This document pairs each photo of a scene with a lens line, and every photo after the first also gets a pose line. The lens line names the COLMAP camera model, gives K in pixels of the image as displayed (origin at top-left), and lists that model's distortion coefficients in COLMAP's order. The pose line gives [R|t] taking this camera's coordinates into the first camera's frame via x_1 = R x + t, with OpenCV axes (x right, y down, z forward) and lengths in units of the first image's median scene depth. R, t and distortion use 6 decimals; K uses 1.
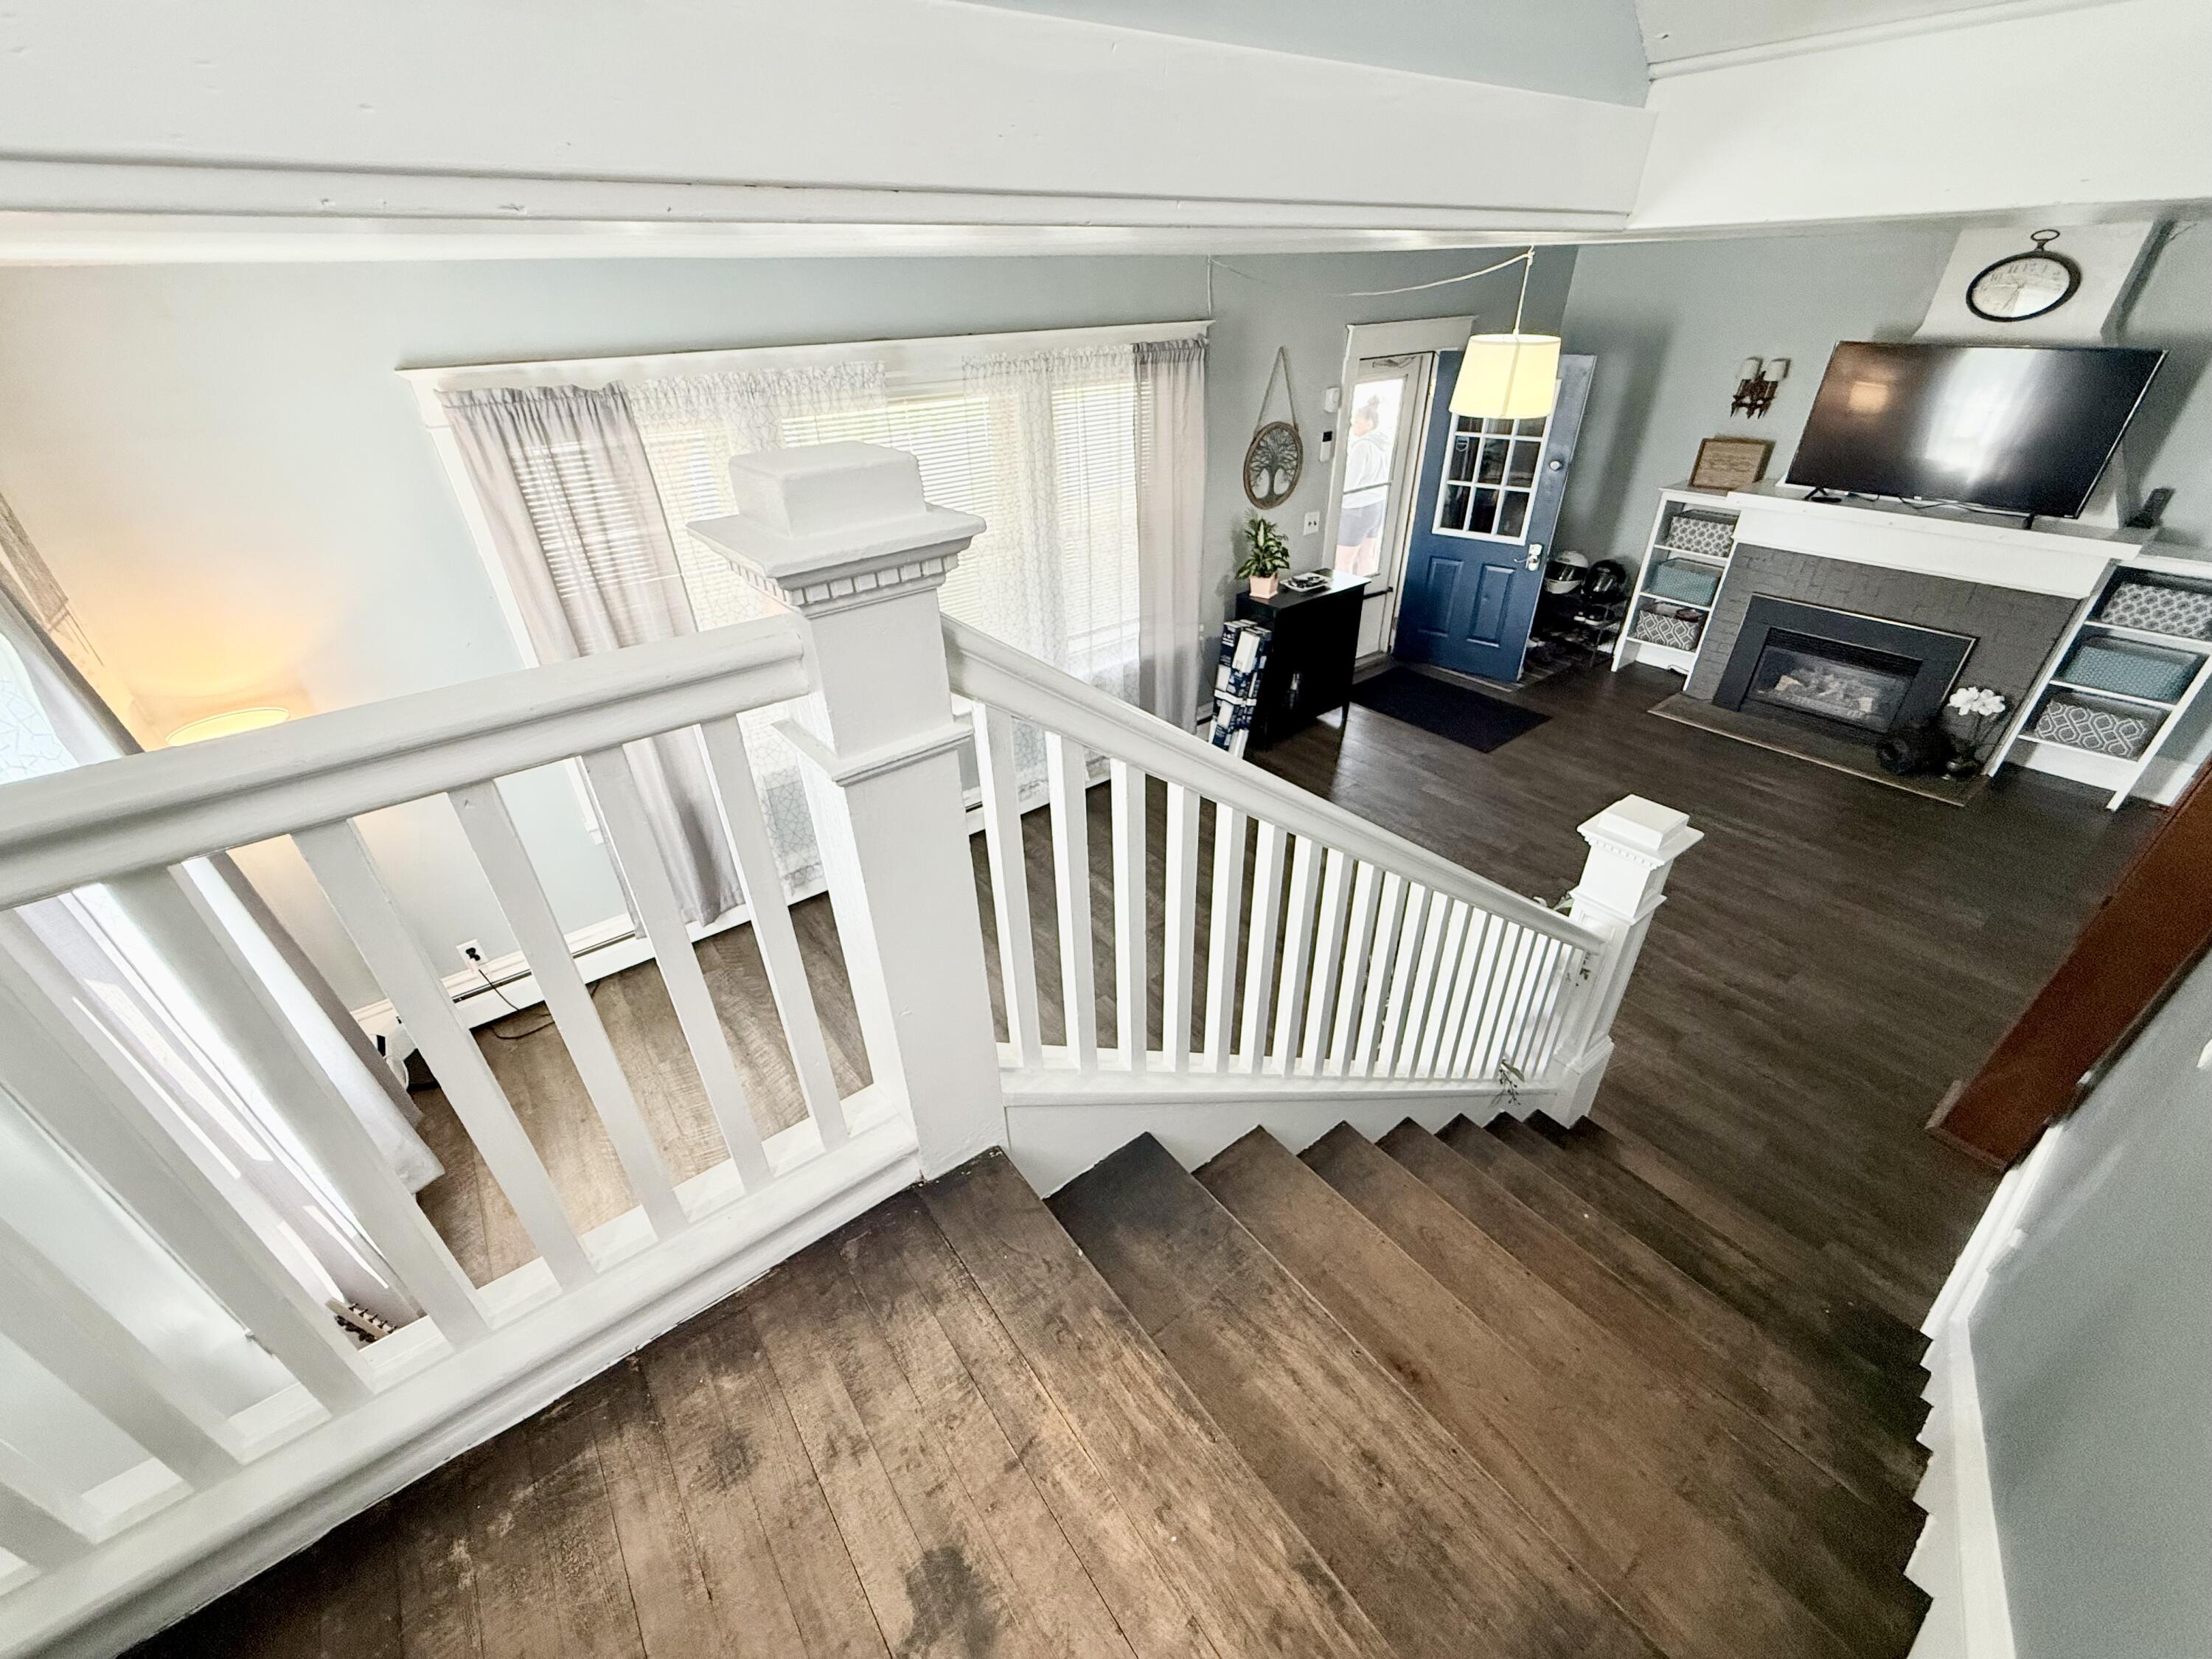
lens RADIAL K [[880.2, 0, 1105.0], [0, 880.2, 829.1], [0, 0, 1]] dist [-0.002033, 0.000563]
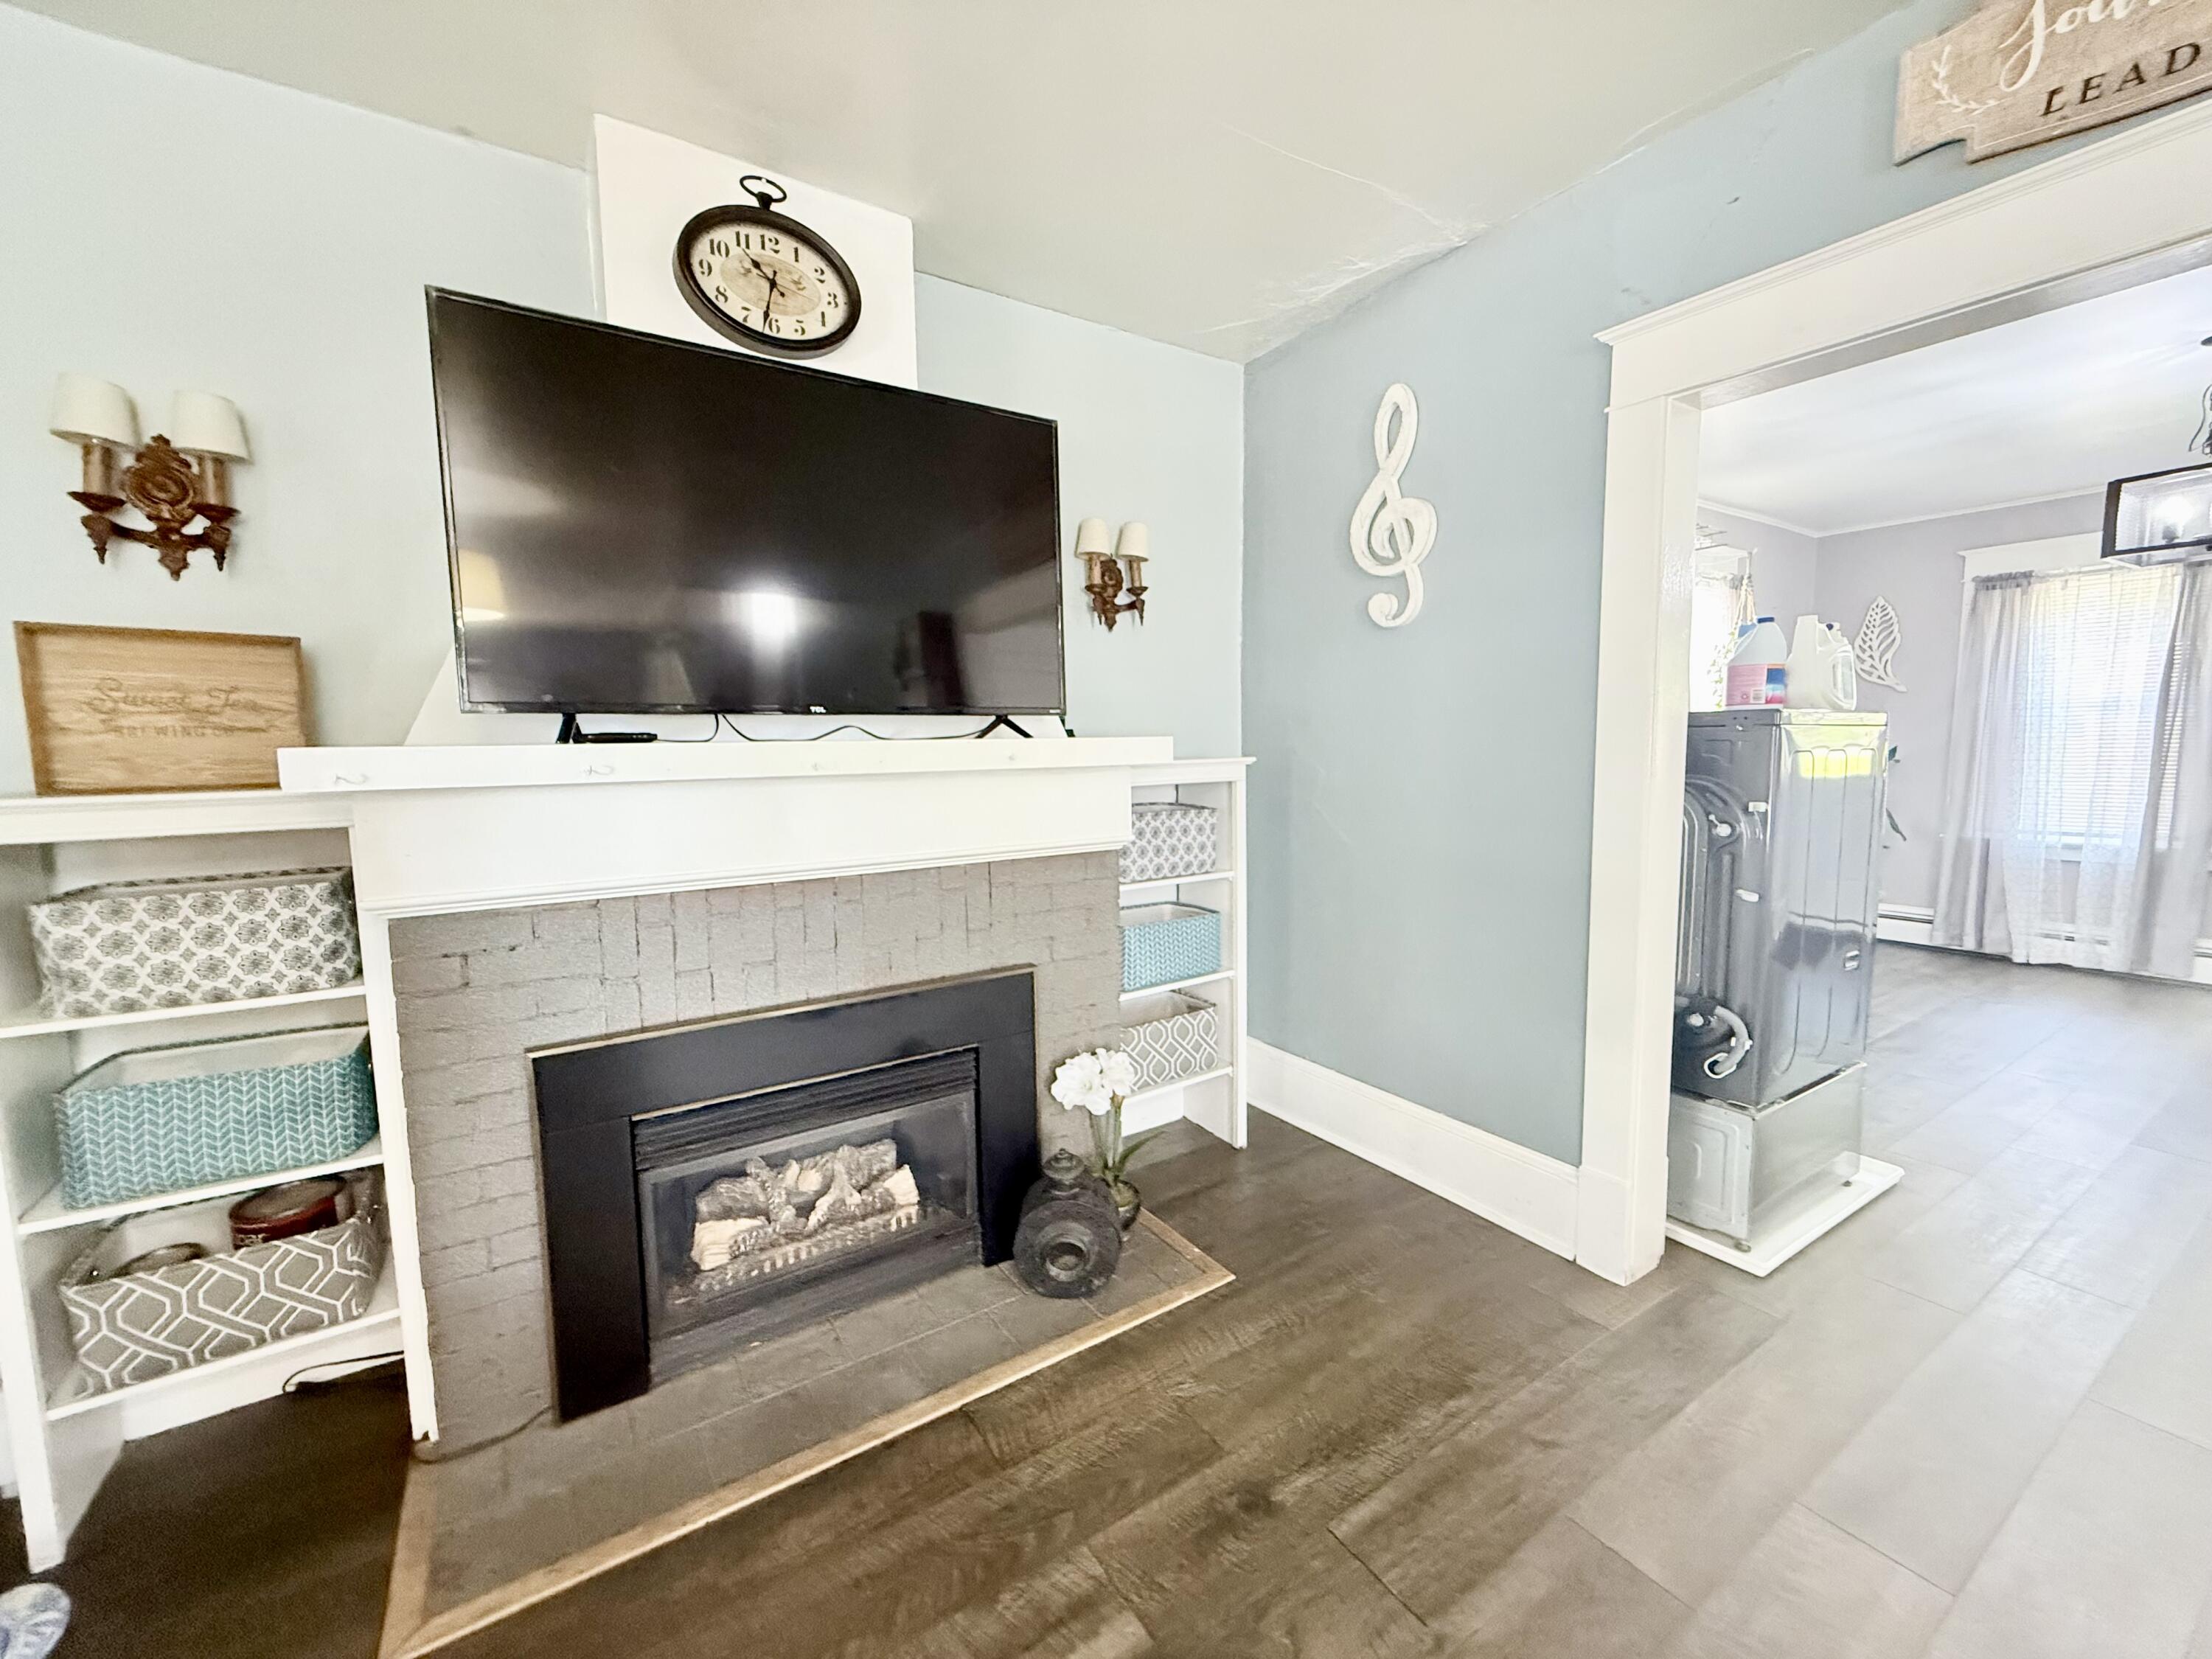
lens RADIAL K [[880.2, 0, 1098.6], [0, 880.2, 838.4], [0, 0, 1]] dist [-0.002033, 0.000563]
pose [[0.090823, -0.073108, 0.993180, 0.454518], [0.542355, 0.840060, 0.012240, -0.222775], [-0.835226, 0.537544, 0.115948, 0.748995]]
